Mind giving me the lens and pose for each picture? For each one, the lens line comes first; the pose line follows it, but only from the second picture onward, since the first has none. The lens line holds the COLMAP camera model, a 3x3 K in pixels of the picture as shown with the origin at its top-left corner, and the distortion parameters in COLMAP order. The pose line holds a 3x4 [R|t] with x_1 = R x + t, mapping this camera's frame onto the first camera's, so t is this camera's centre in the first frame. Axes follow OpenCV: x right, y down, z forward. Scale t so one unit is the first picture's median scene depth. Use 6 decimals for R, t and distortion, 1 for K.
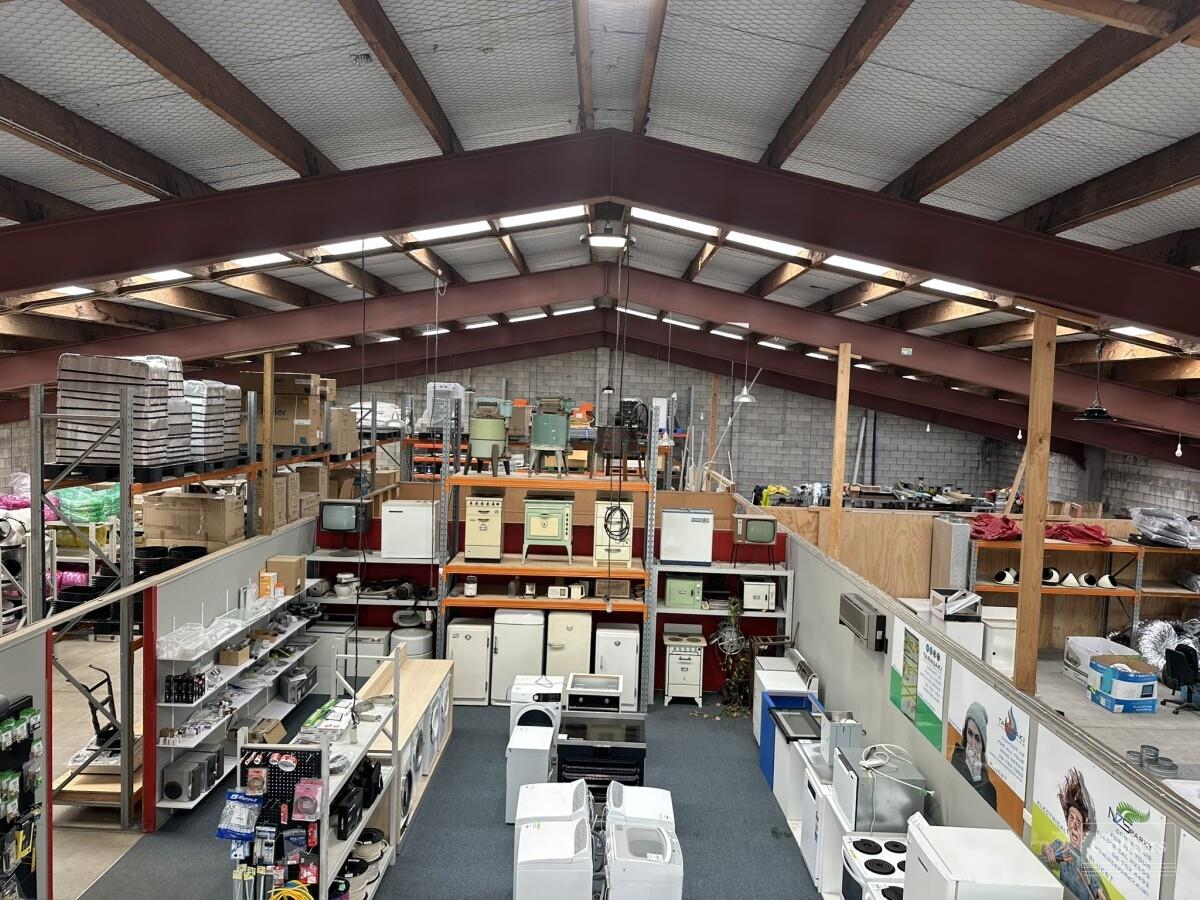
lens RADIAL K [[840.8, 0, 602.6], [0, 840.8, 457.0], [0, 0, 1]] dist [0.065614, -0.085006]
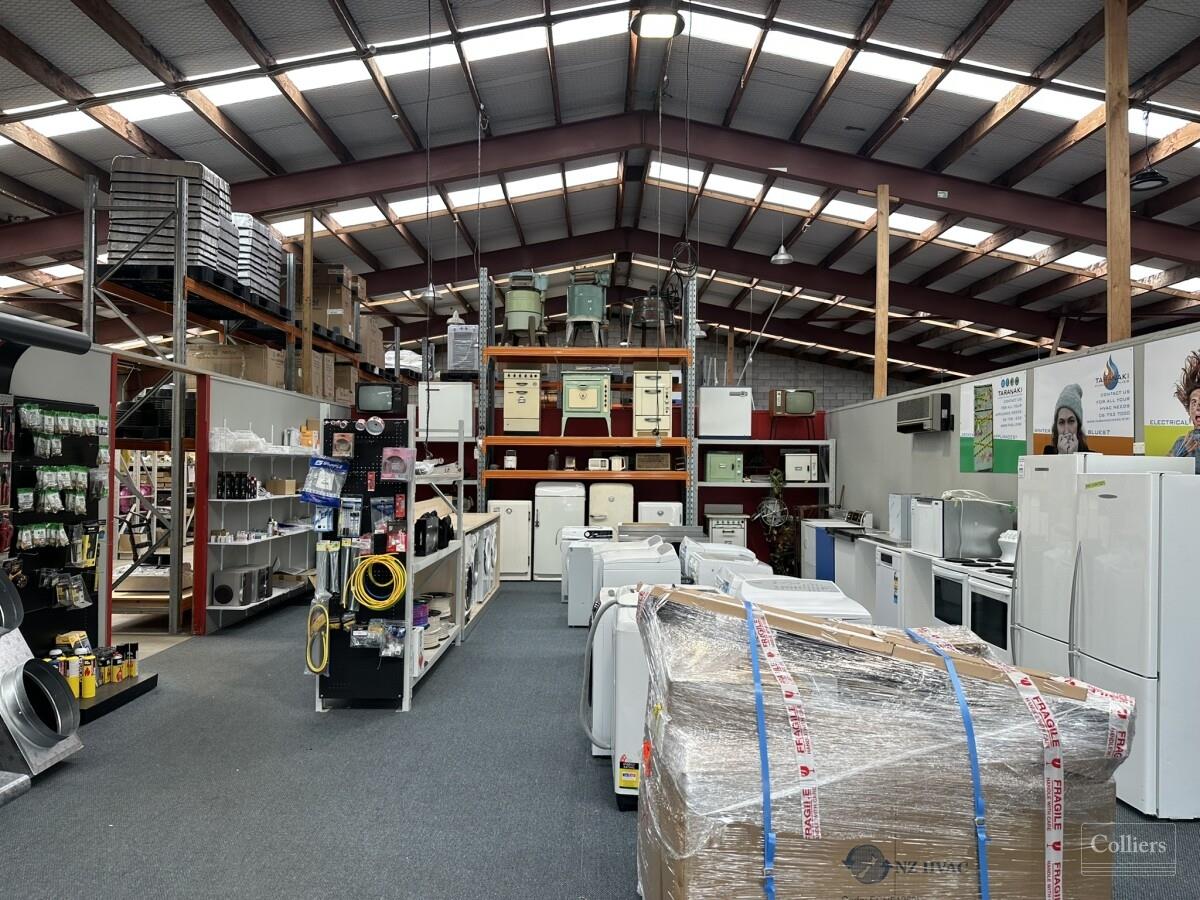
lens RADIAL K [[840.8, 0, 604.6], [0, 840.8, 461.3], [0, 0, 1]] dist [0.065614, -0.085006]
pose [[0.999579, -0.026370, 0.012101, -0.057623], [0.027199, 0.996852, -0.074467, 0.230815], [-0.010100, 0.074764, 0.997150, 0.017344]]
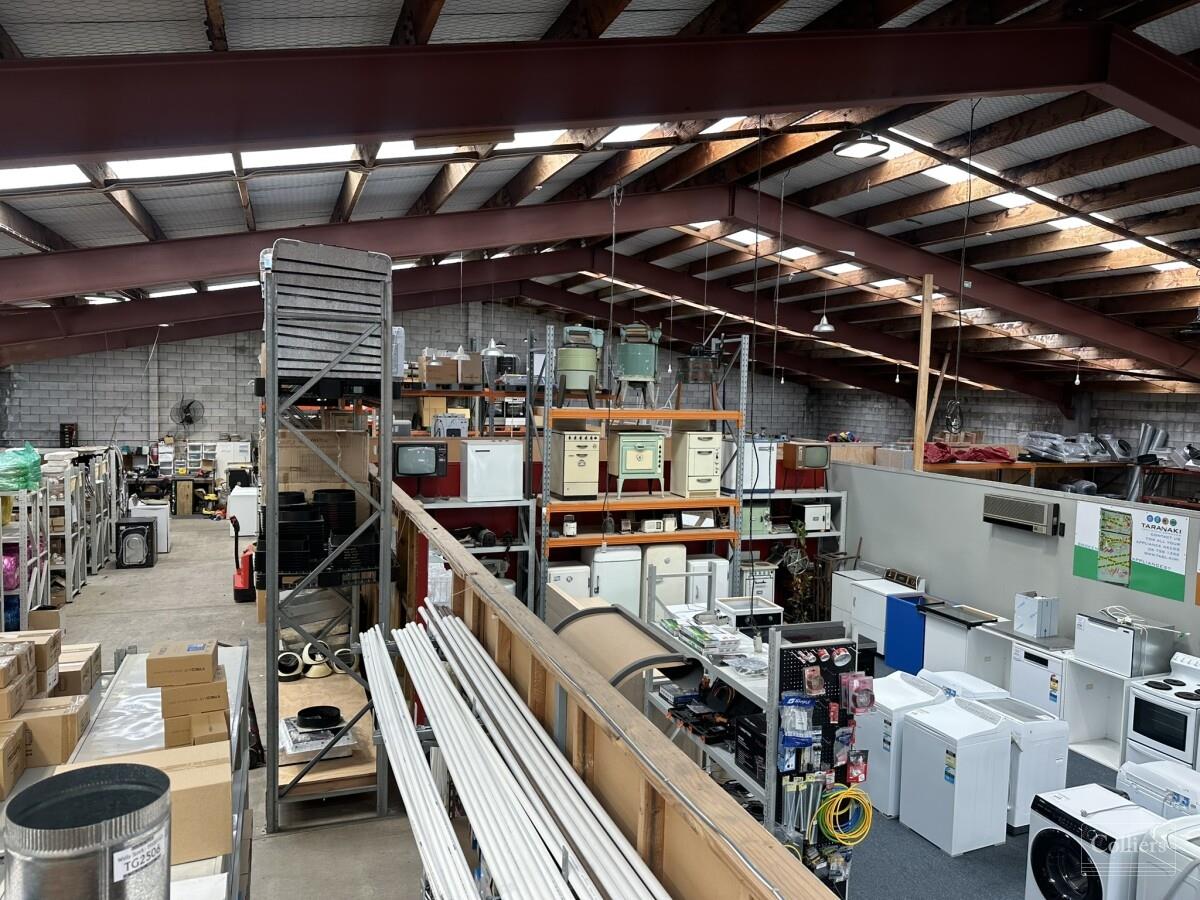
lens RADIAL K [[840.8, 0, 601.9], [0, 840.8, 447.6], [0, 0, 1]] dist [0.065614, -0.085006]
pose [[0.934218, -0.037785, 0.354697, -0.453360], [0.033126, 0.999267, 0.019199, 0.048477], [-0.355162, -0.006186, 0.934784, 0.105074]]
